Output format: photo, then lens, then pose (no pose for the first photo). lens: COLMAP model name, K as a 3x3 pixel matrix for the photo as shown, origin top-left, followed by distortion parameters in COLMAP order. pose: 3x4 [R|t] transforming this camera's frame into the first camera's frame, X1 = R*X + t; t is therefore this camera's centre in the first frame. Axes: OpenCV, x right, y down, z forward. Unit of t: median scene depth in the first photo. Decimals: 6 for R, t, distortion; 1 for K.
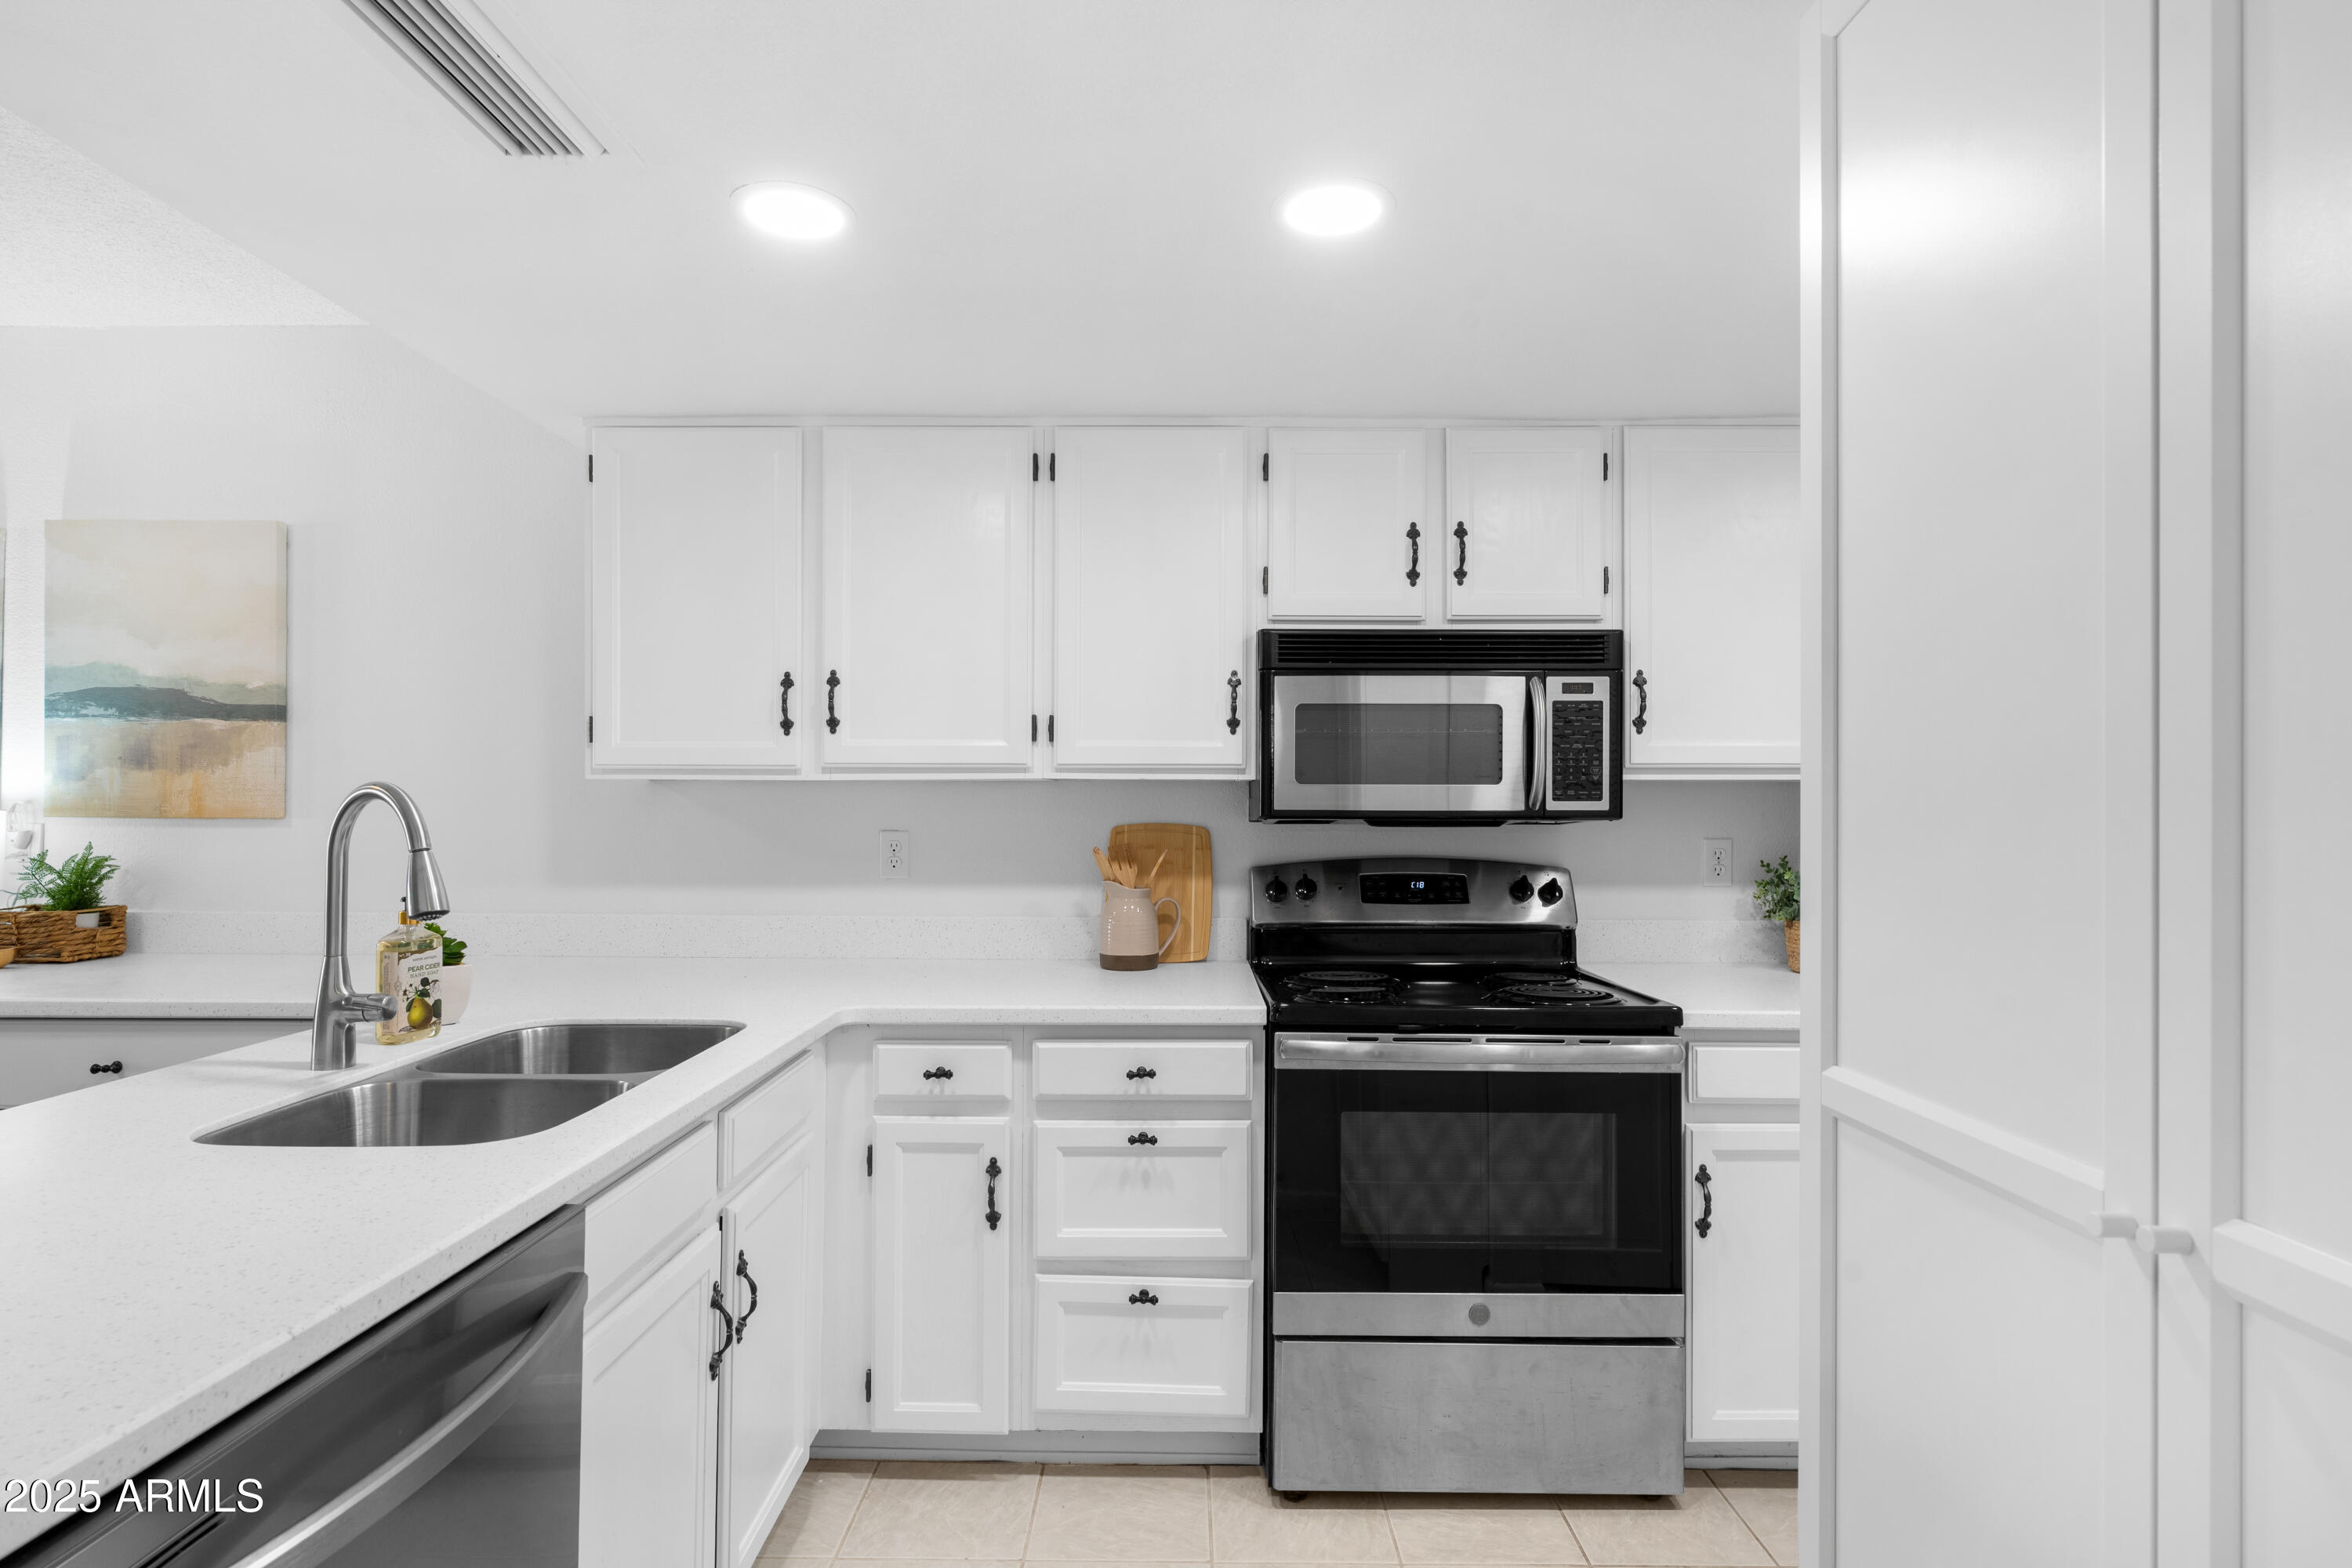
lens RADIAL K [[1189.1, 0, 1171.6], [0, 1189.1, 794.2], [0, 0, 1]] dist [-0.003146, 0.000782]
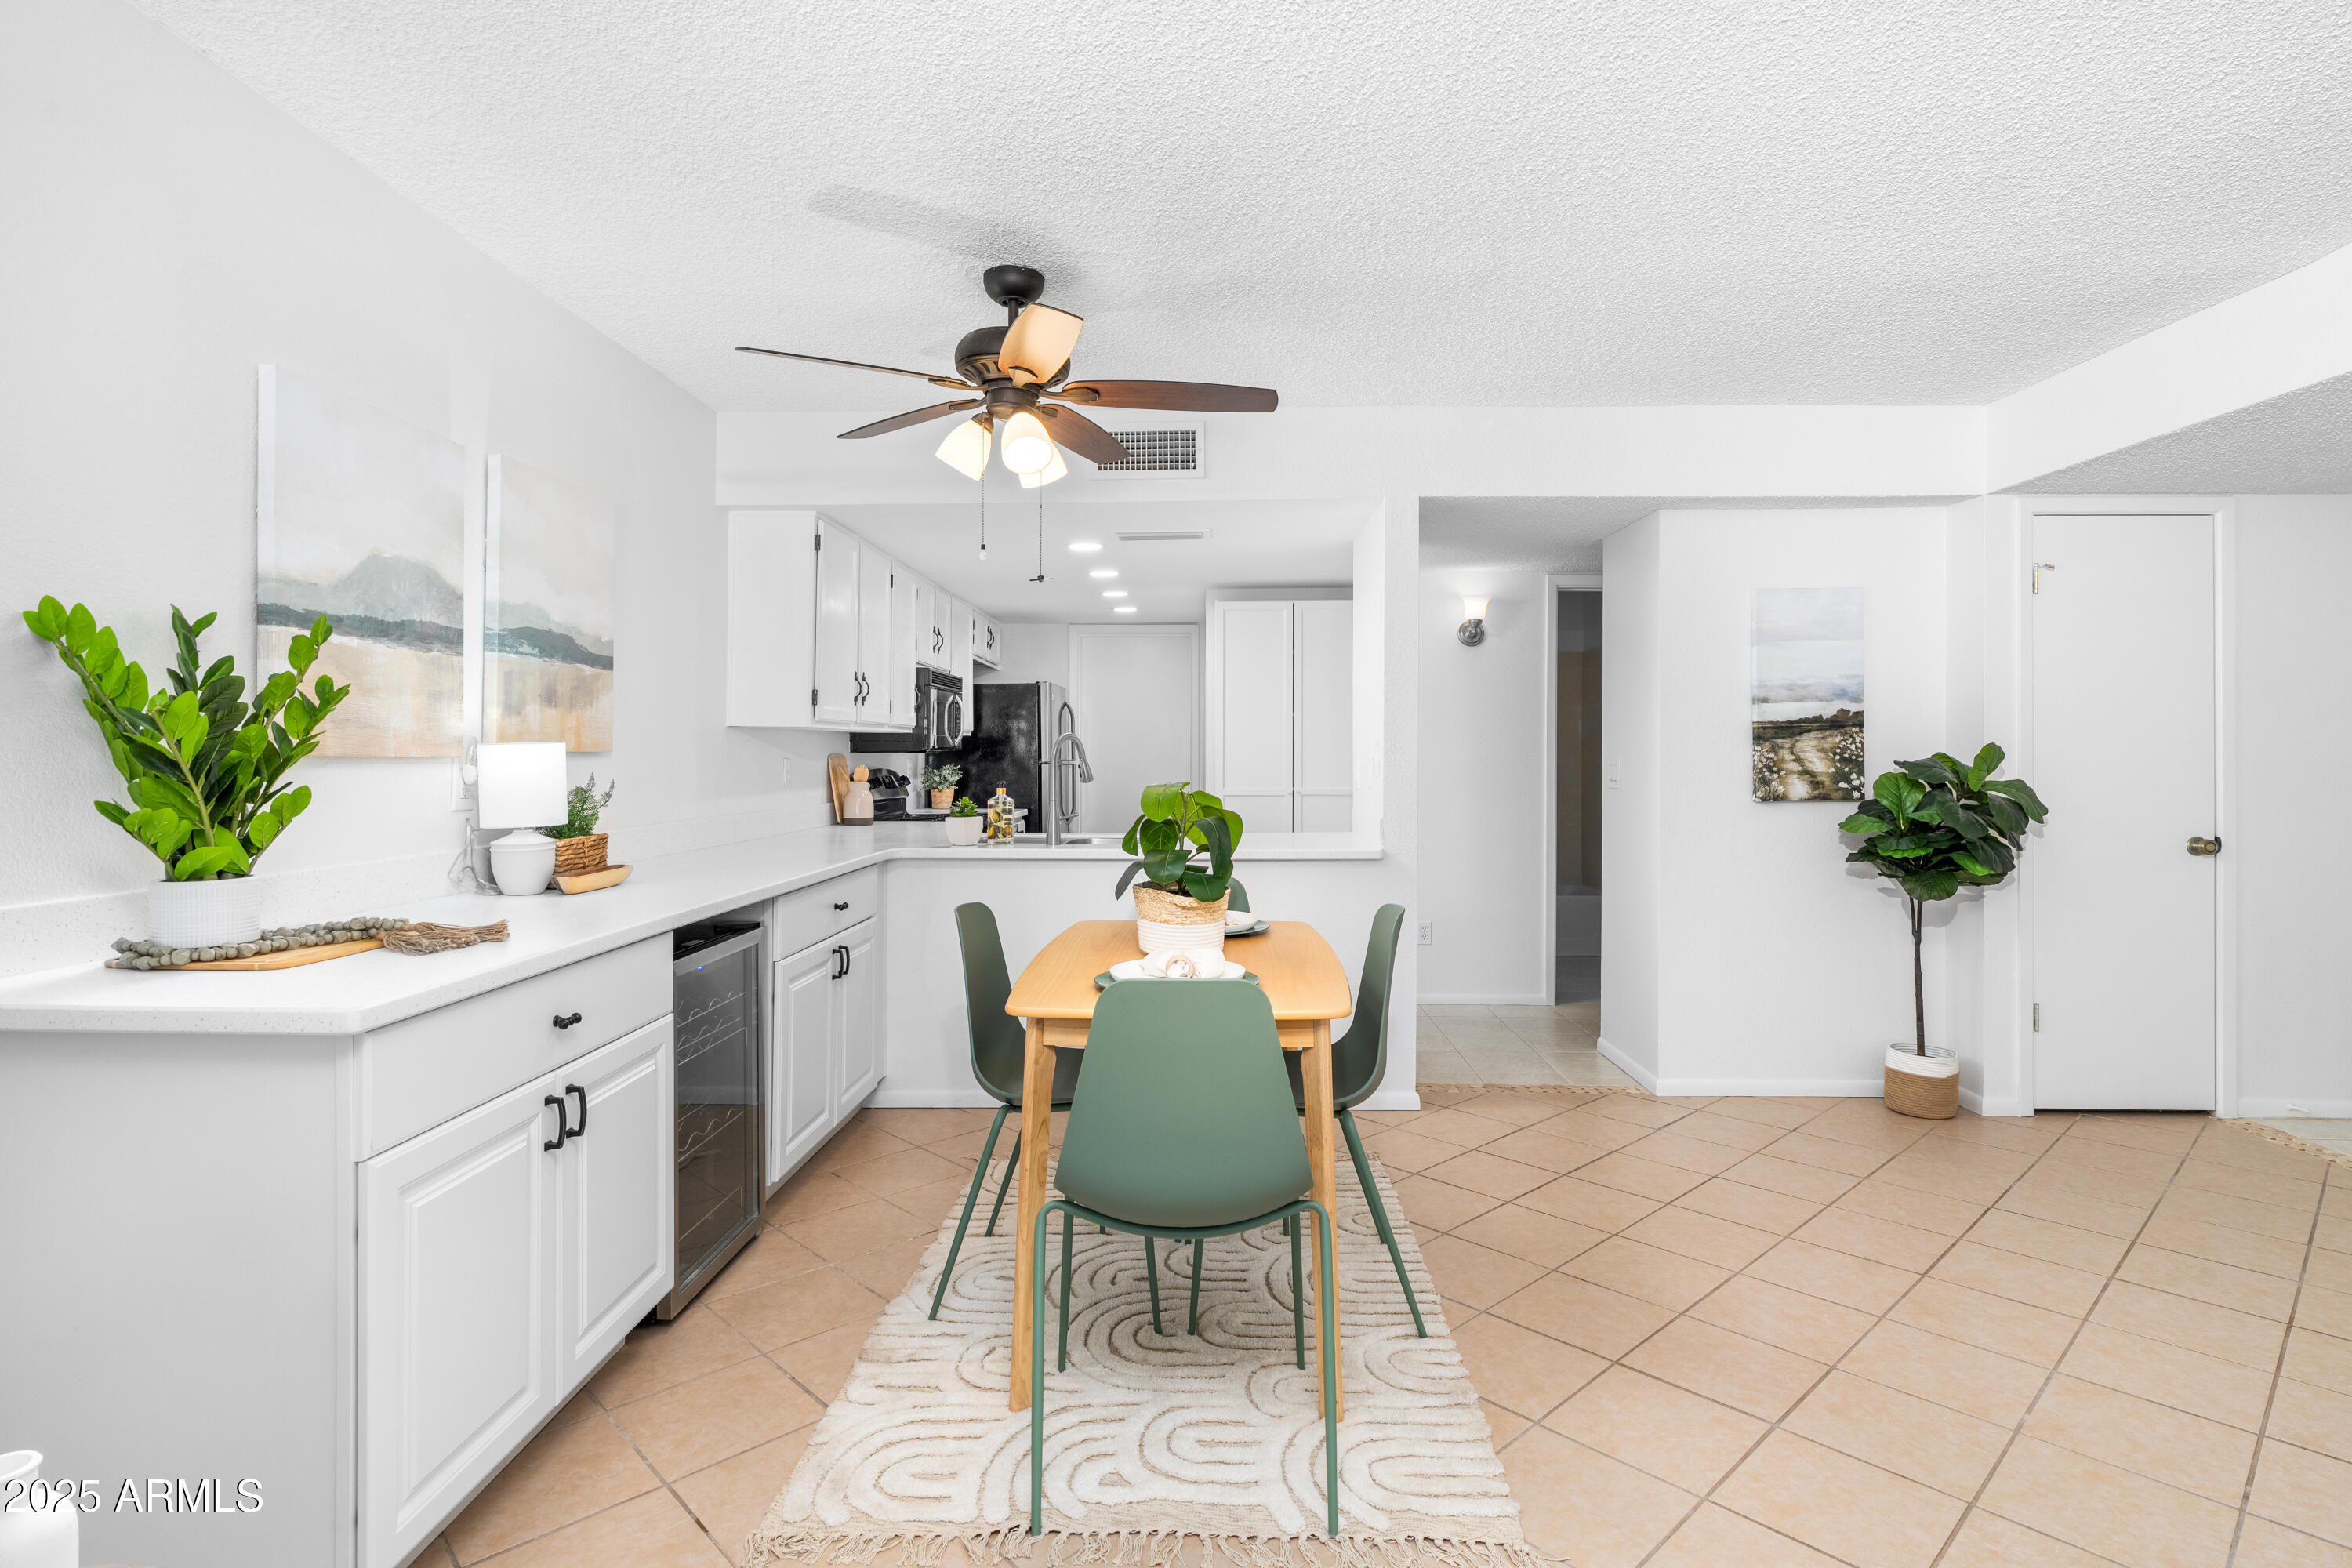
lens RADIAL K [[1186.3, 0, 1170.4], [0, 1186.3, 751.7], [0, 0, 1]] dist [-0.002530, -0.000091]
pose [[0.023421, -0.002416, 0.999723, -2.171103], [-0.002867, 0.999993, 0.002484, 0.017060], [-0.999722, -0.002925, 0.023414, 0.463366]]
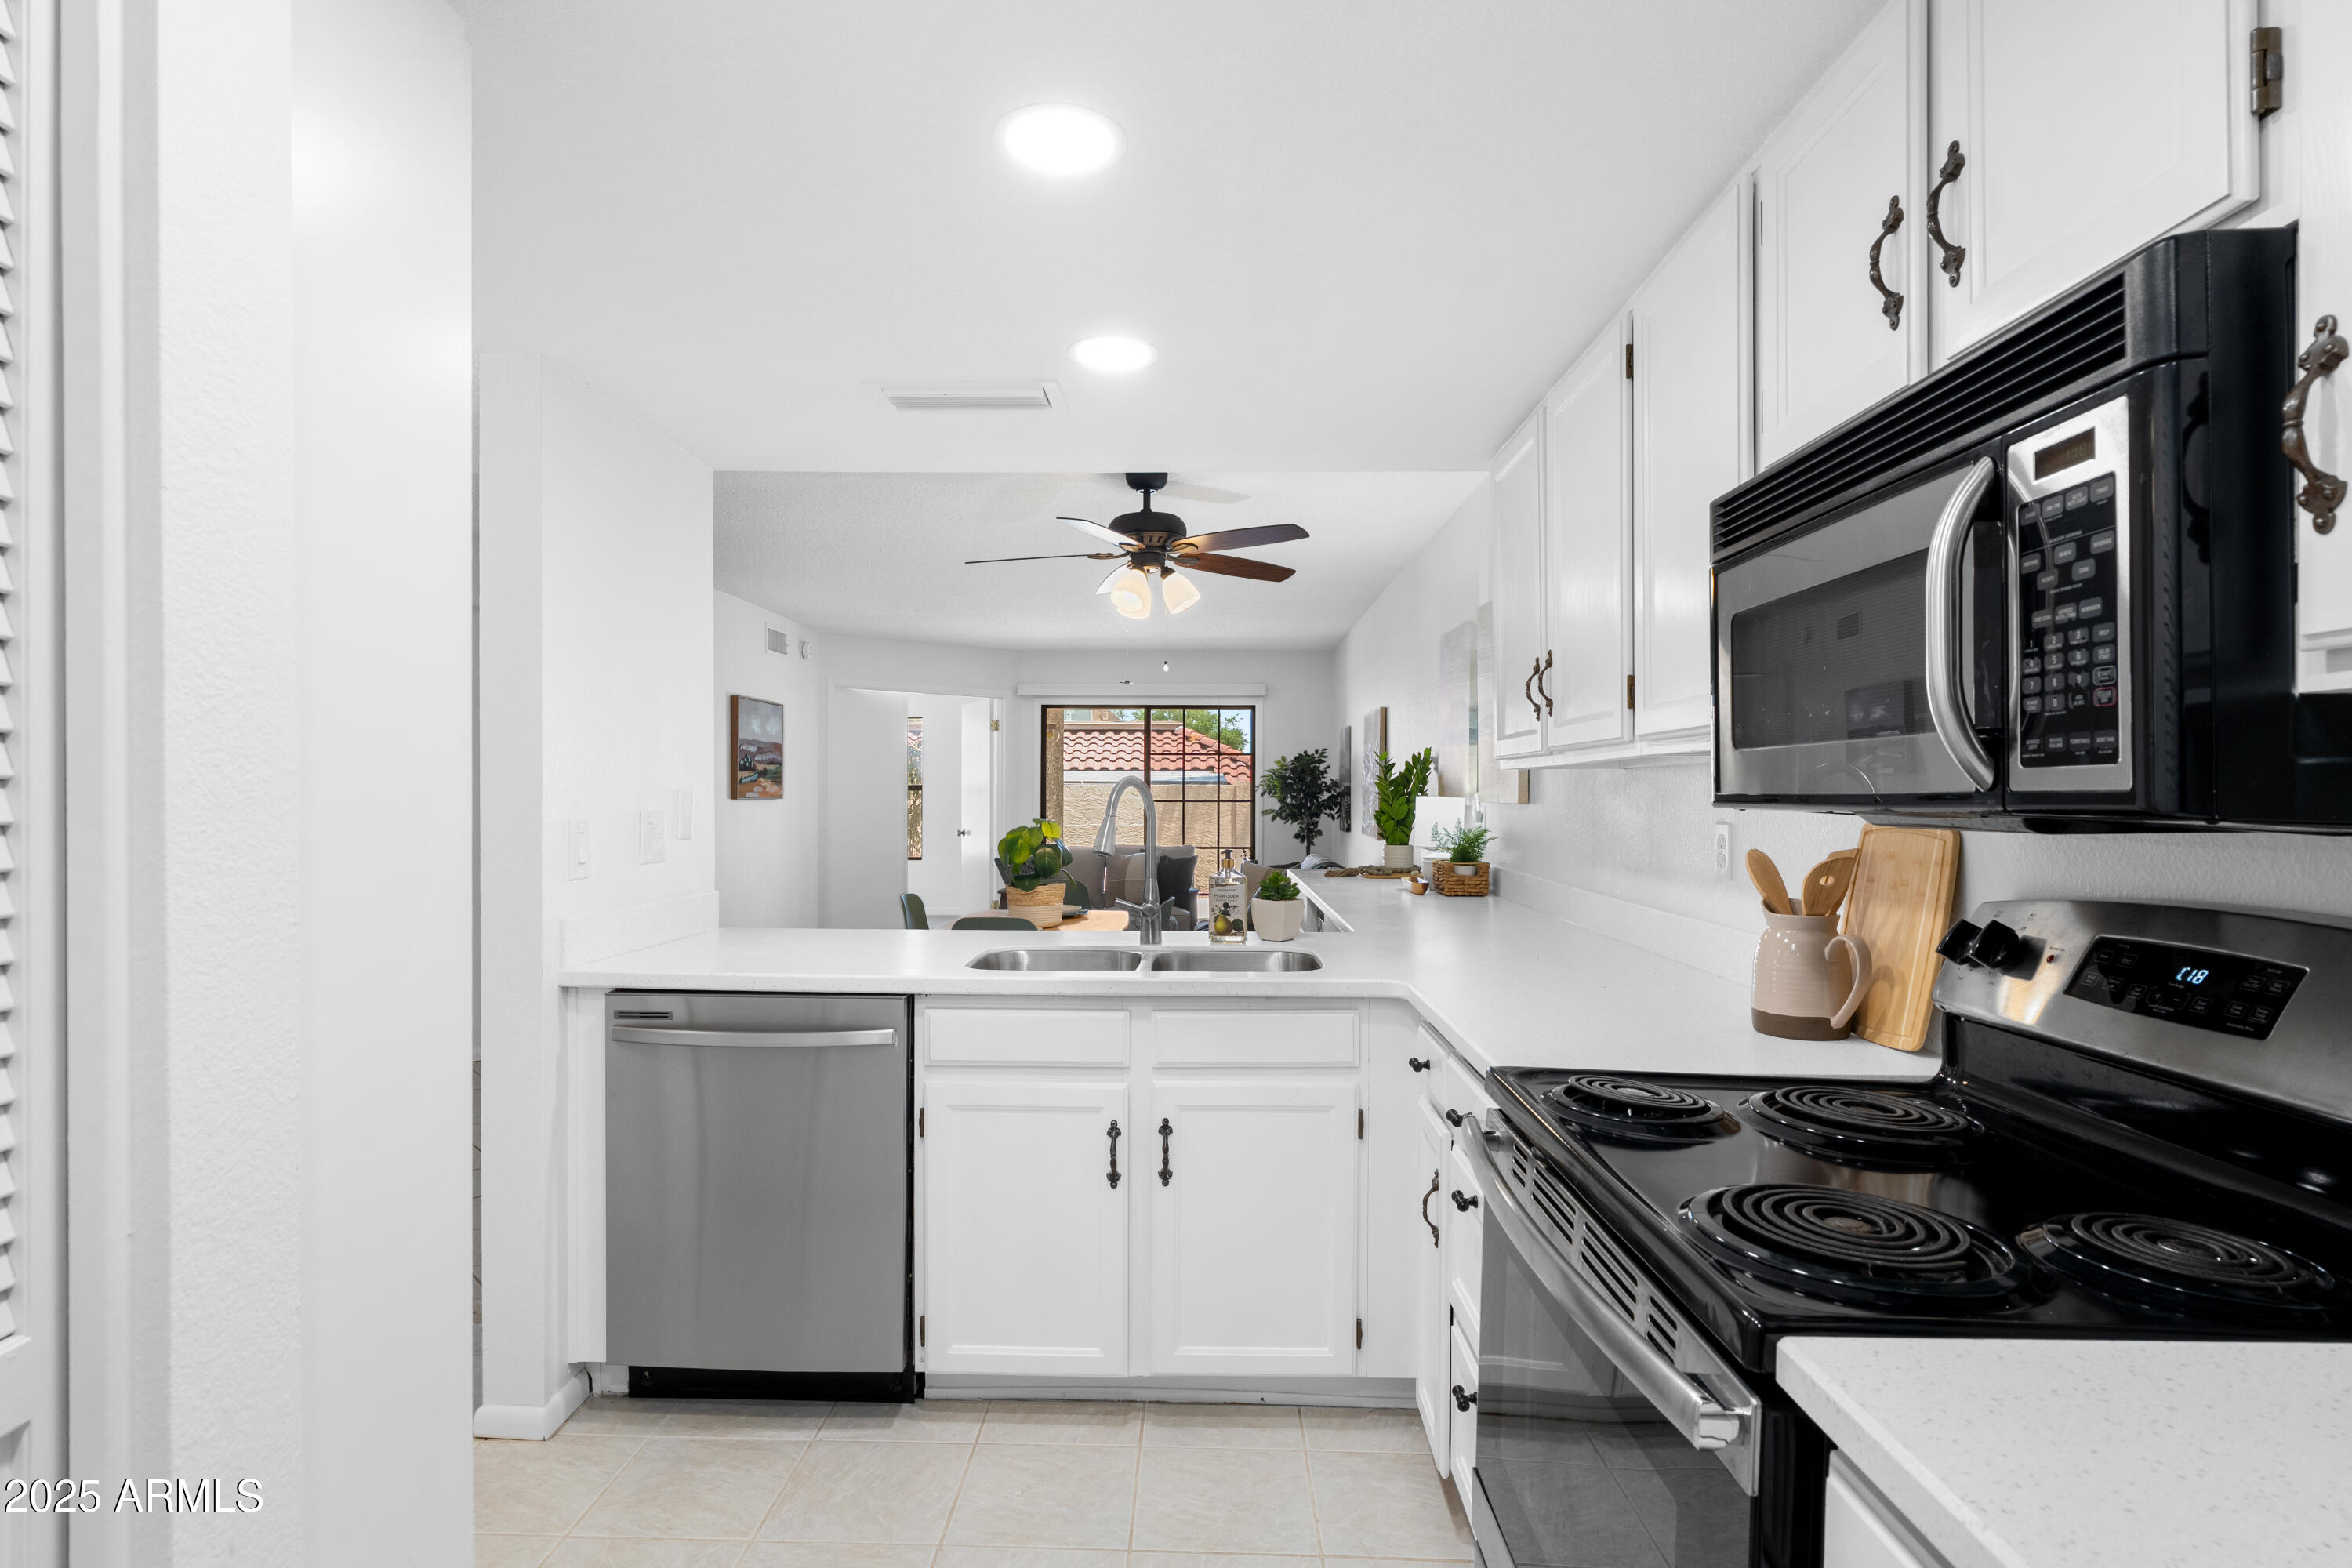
lens RADIAL K [[1189.1, 0, 1171.6], [0, 1189.1, 794.2], [0, 0, 1]] dist [-0.003146, 0.000782]
pose [[-0.004991, -0.003179, -0.999982, 0.683293], [0.002370, 0.999992, -0.003191, 0.014520], [0.999985, -0.002386, -0.004983, 0.707034]]
